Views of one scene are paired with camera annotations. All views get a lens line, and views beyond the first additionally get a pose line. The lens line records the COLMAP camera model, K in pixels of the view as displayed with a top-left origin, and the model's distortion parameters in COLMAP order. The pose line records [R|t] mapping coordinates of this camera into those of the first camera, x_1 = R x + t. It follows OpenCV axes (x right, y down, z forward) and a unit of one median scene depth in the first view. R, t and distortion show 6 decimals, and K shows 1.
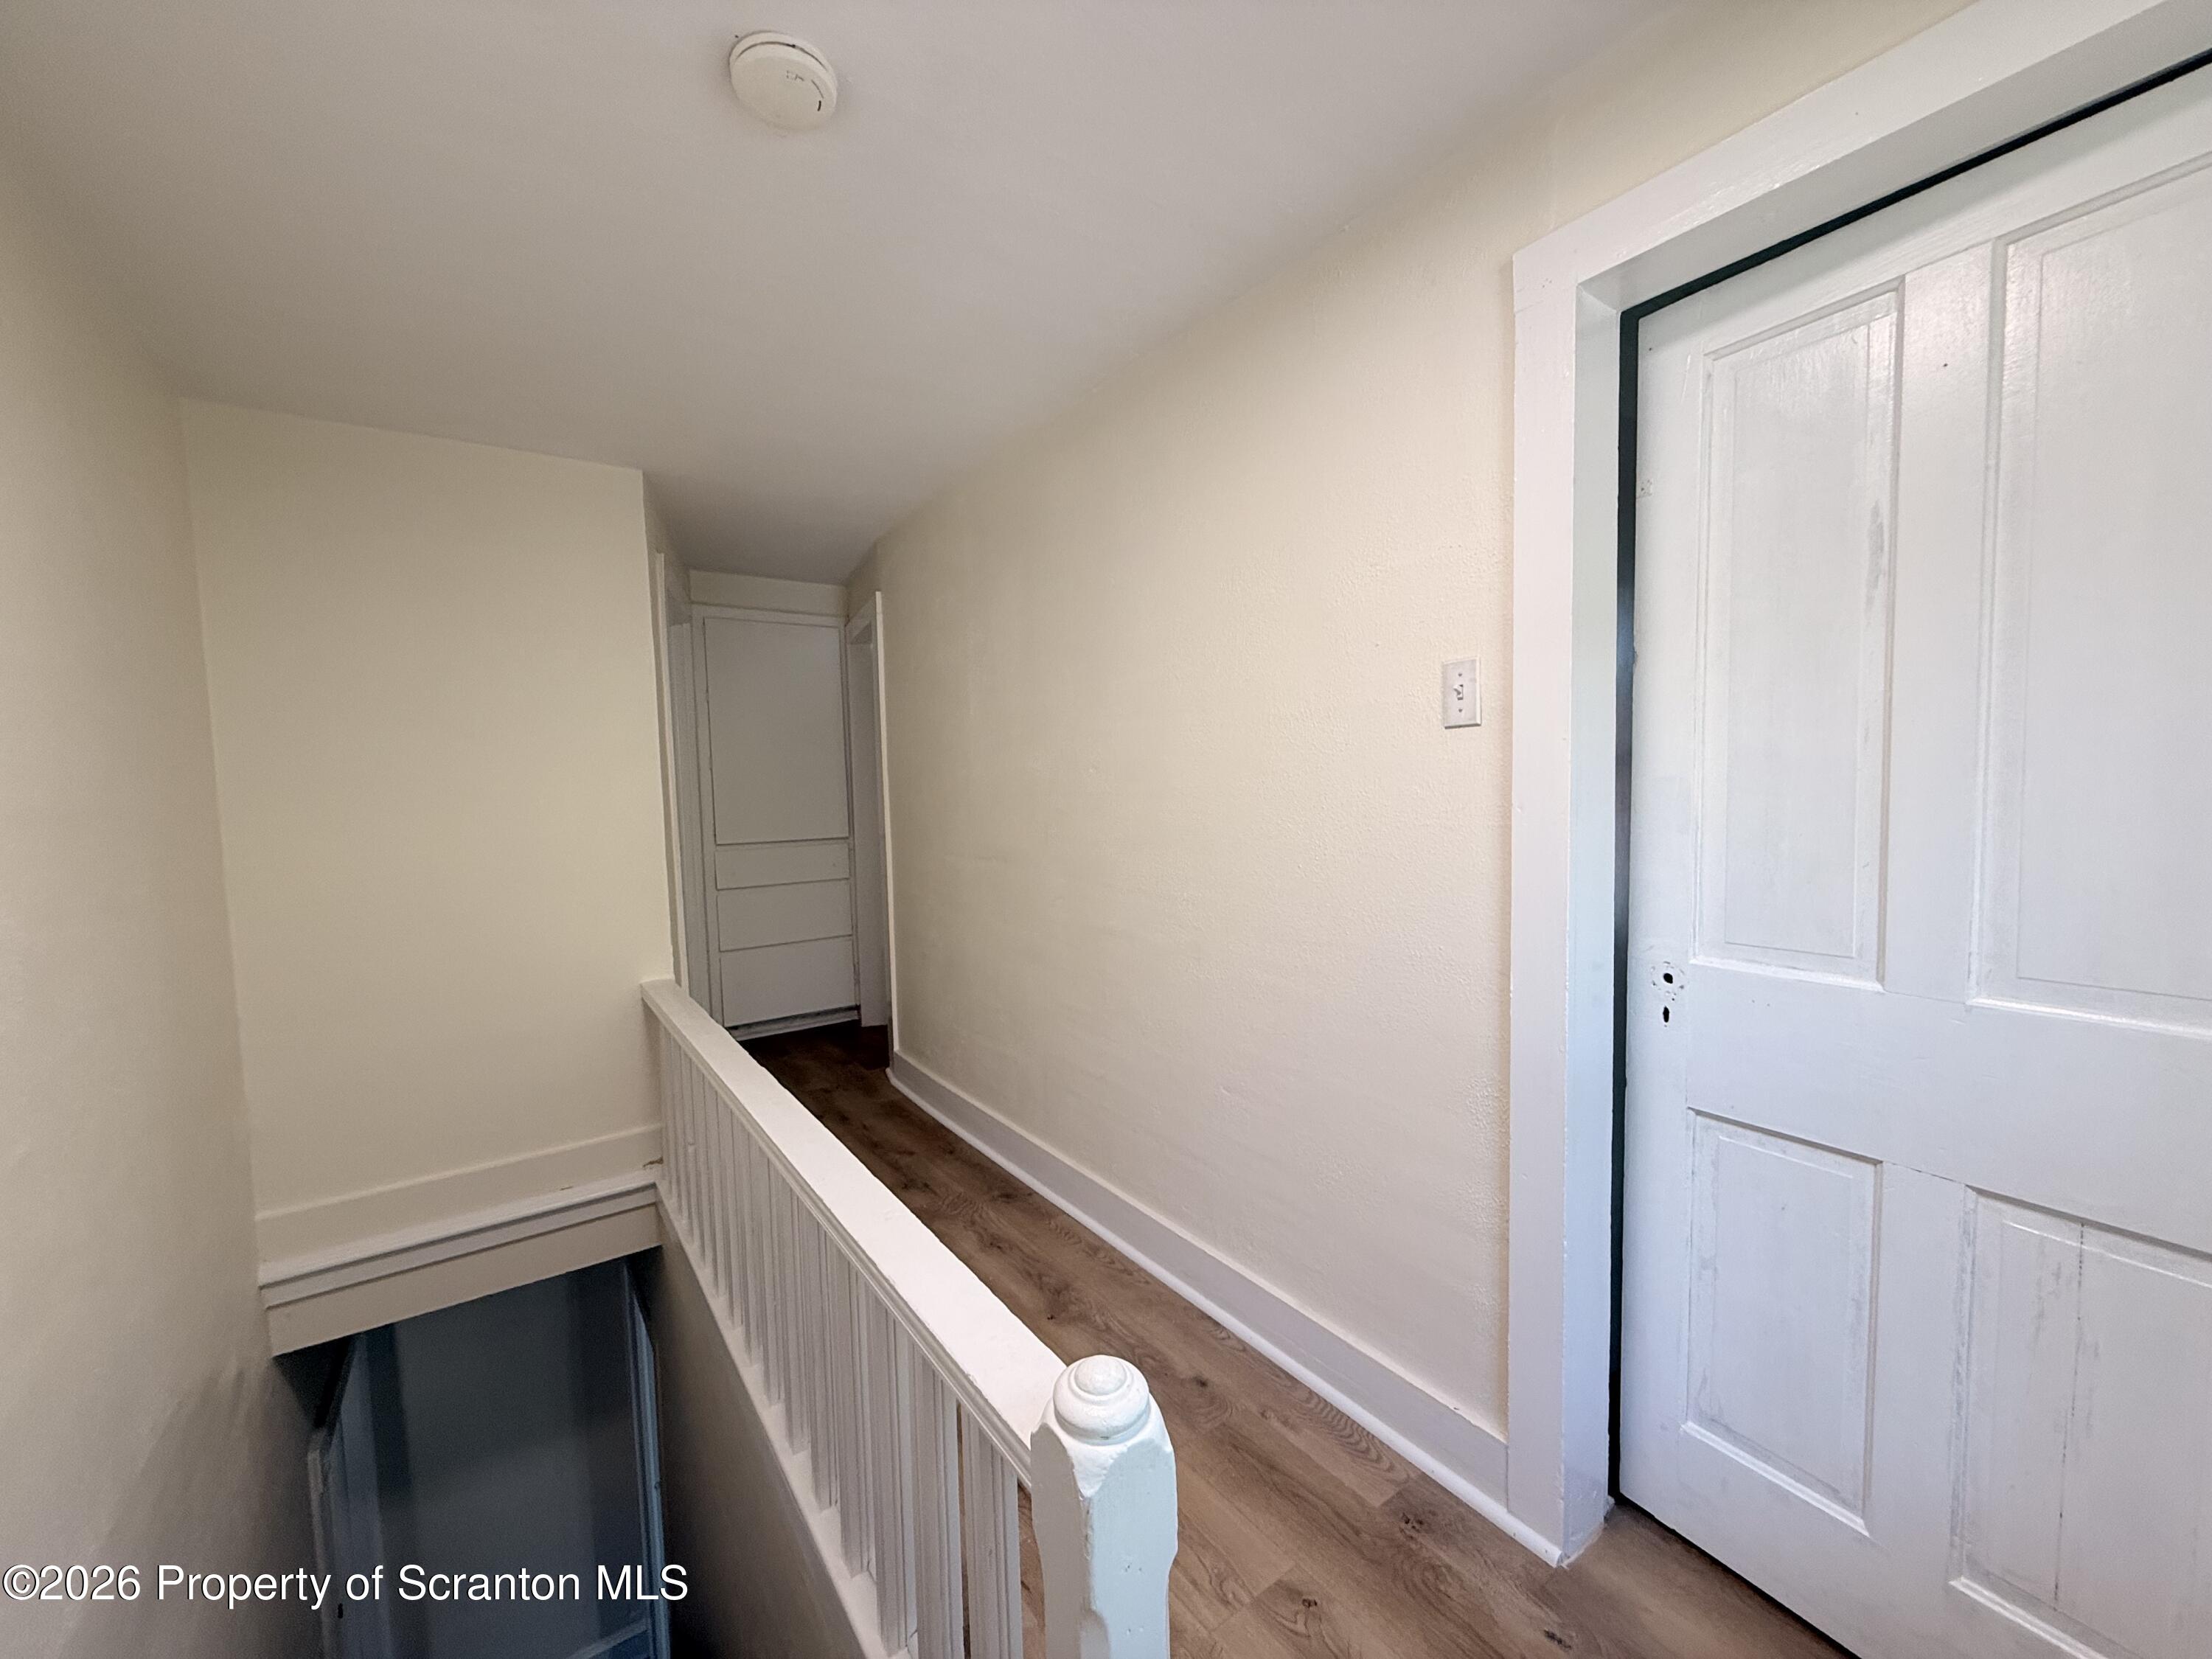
lens RADIAL K [[879.5, 0, 1100.4], [0, 879.5, 835.2], [0, 0, 1]] dist [0.000174, -0.000134]
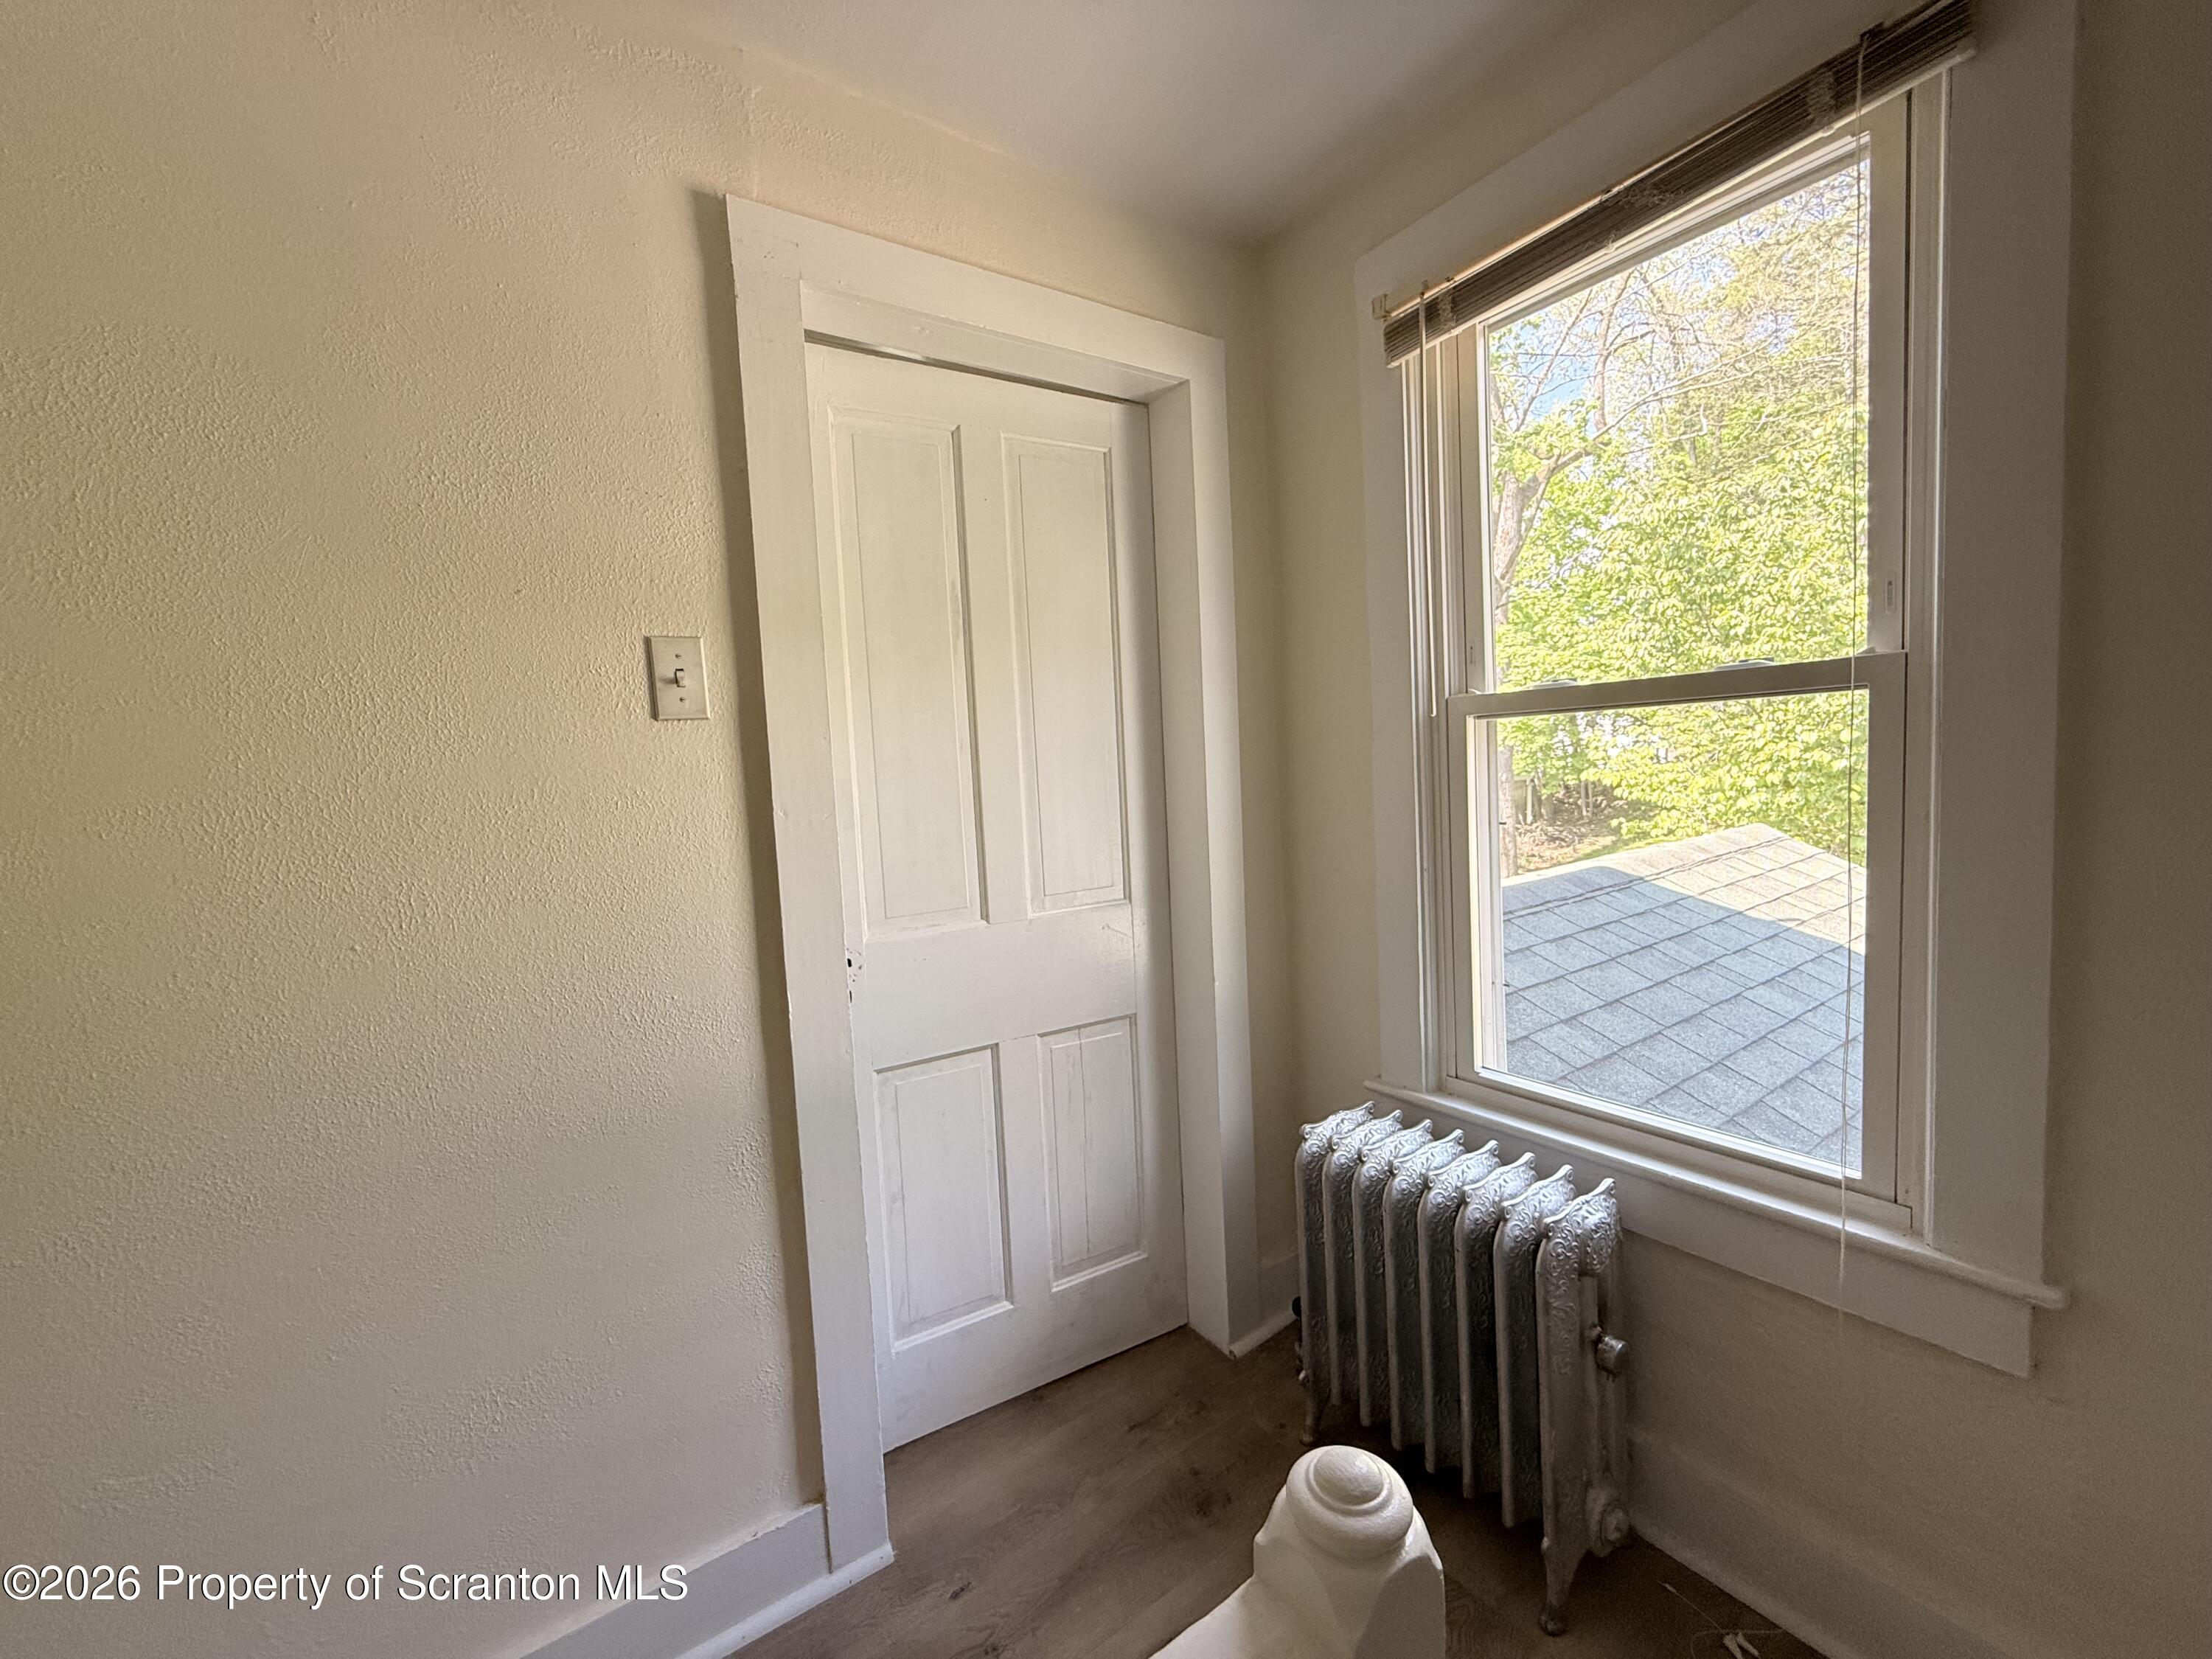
lens RADIAL K [[879.5, 0, 1106.5], [0, 879.5, 830.0], [0, 0, 1]] dist [0.000174, -0.000134]
pose [[-0.001142, -0.044589, 0.999005, -0.283098], [0.109581, 0.992984, 0.044446, -0.010005], [-0.993977, 0.109523, 0.003752, 0.416307]]
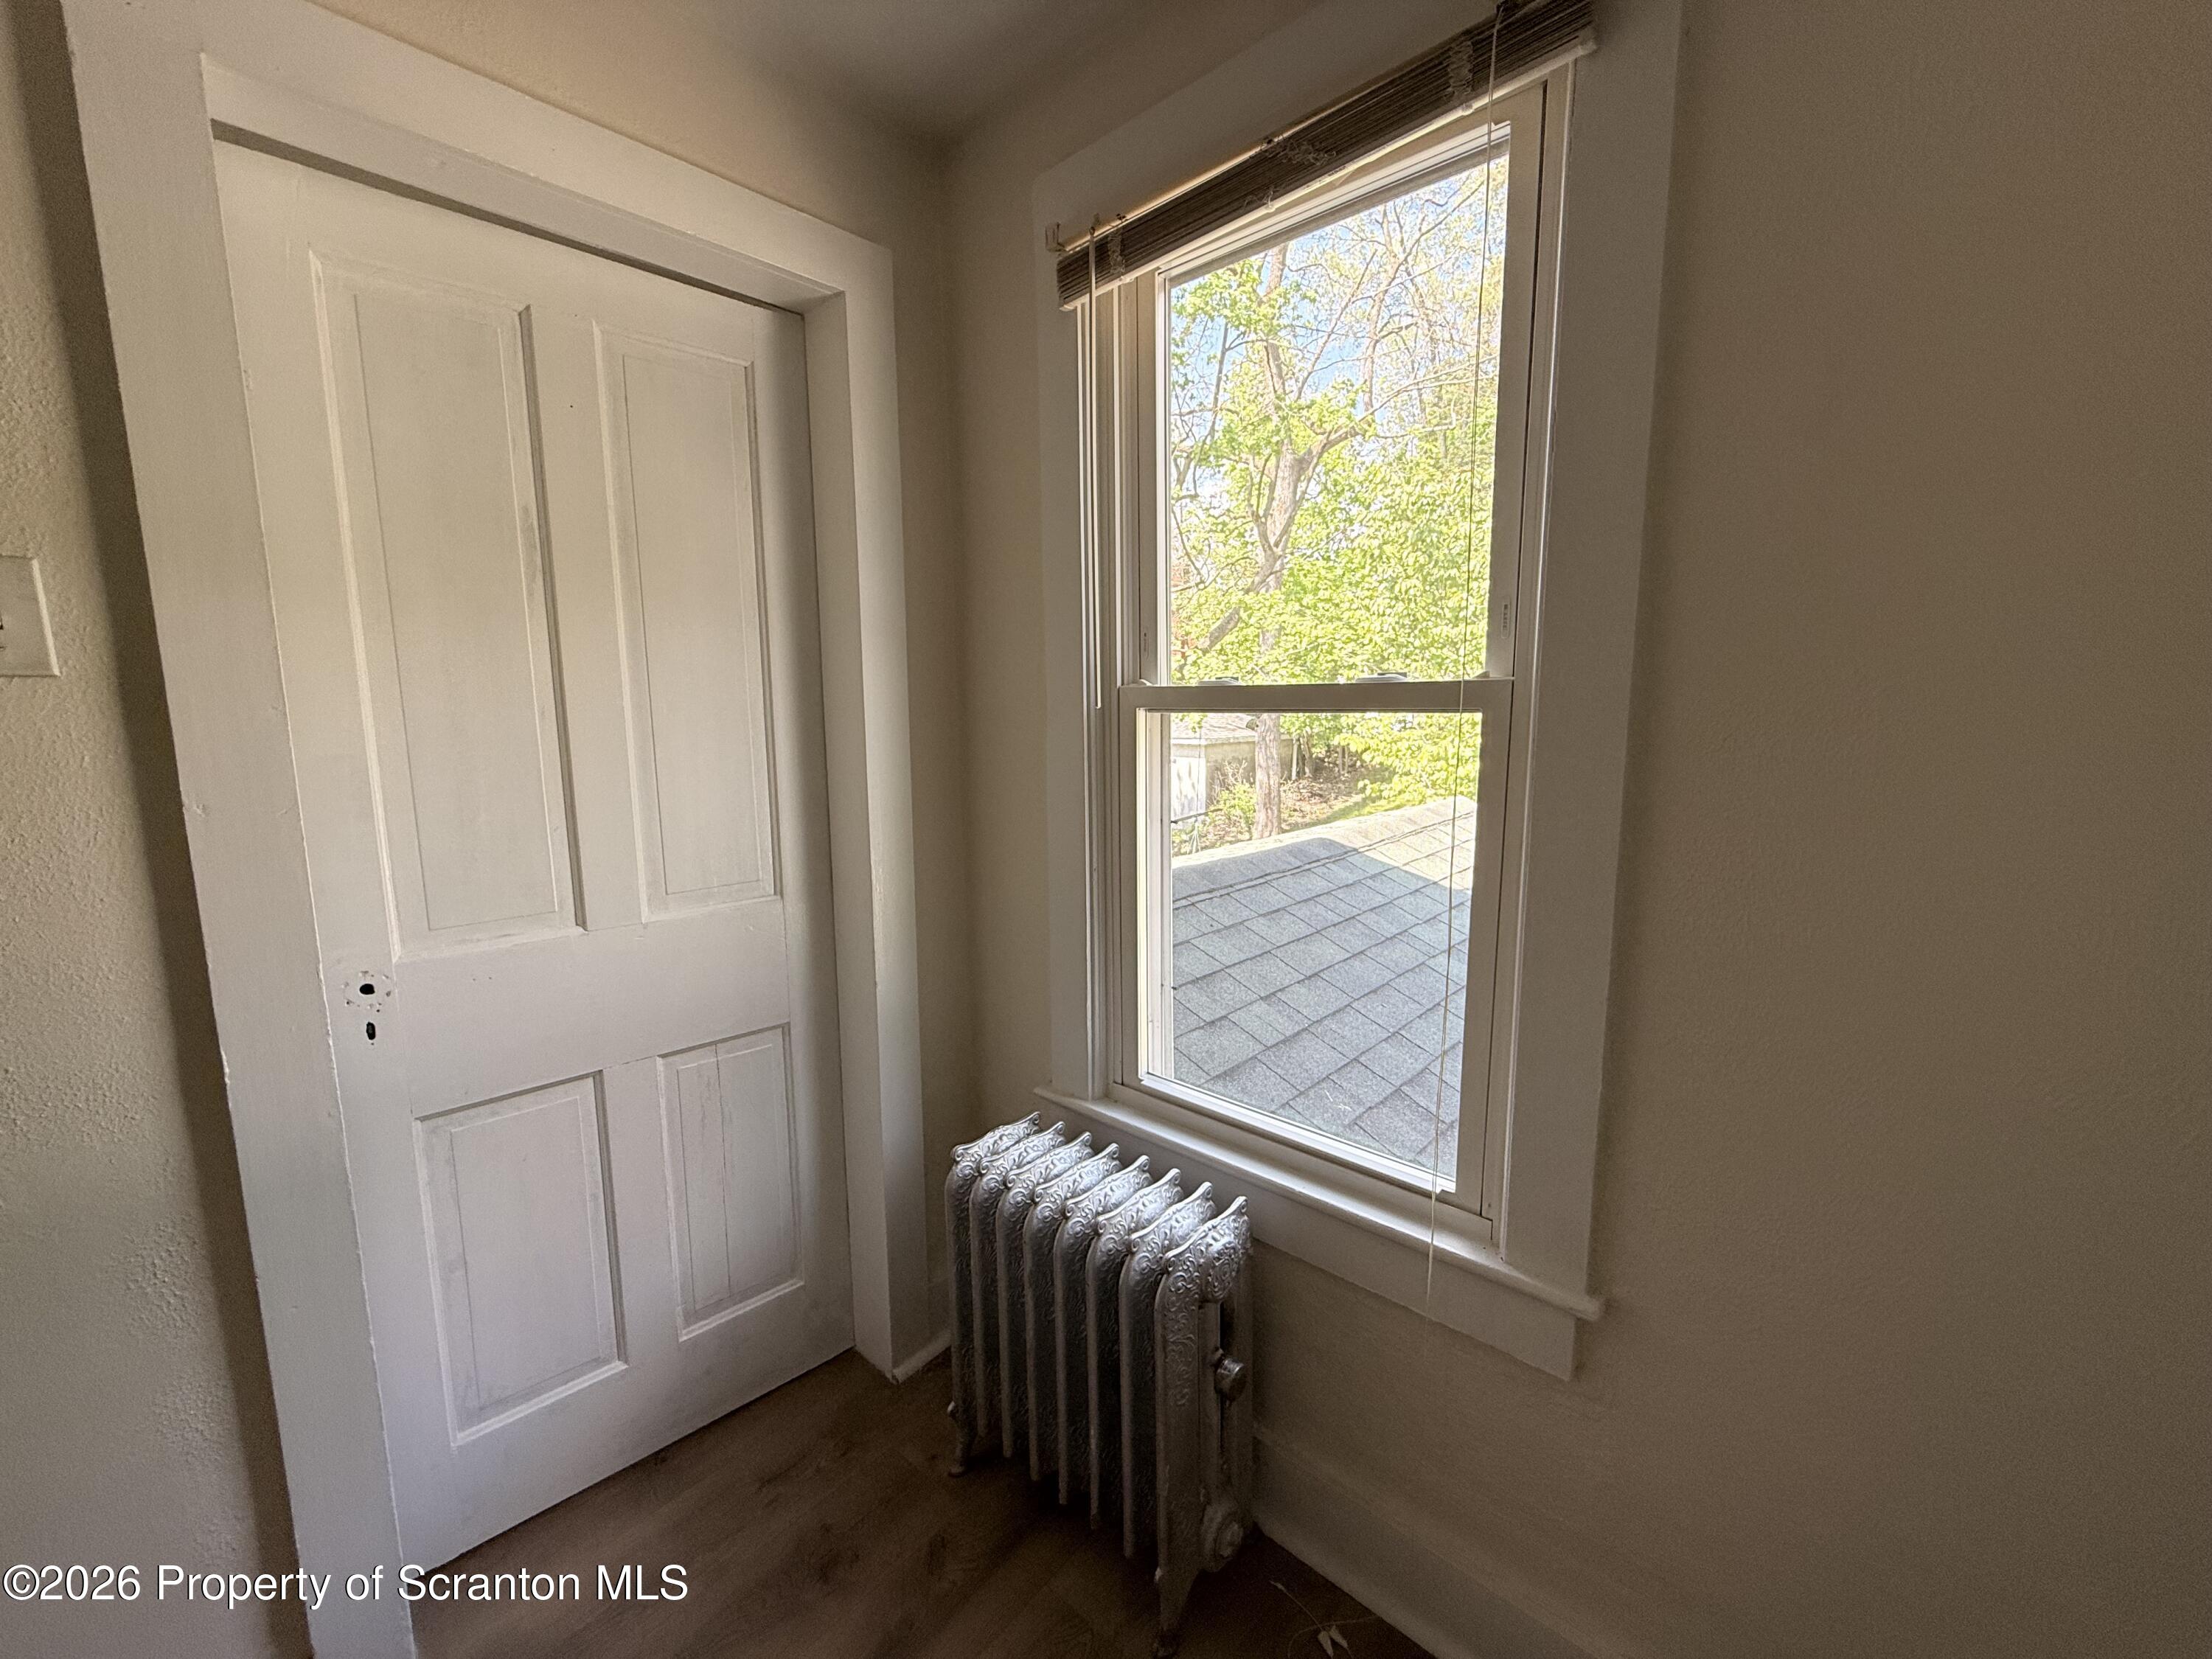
lens RADIAL K [[879.5, 0, 1106.3], [0, 879.5, 829.5], [0, 0, 1]] dist [0.000174, -0.000134]
pose [[-0.229635, -0.107725, 0.967297, -0.216527], [0.069940, 0.989460, 0.126797, -0.032768], [-0.970761, 0.096770, -0.219681, 0.298397]]
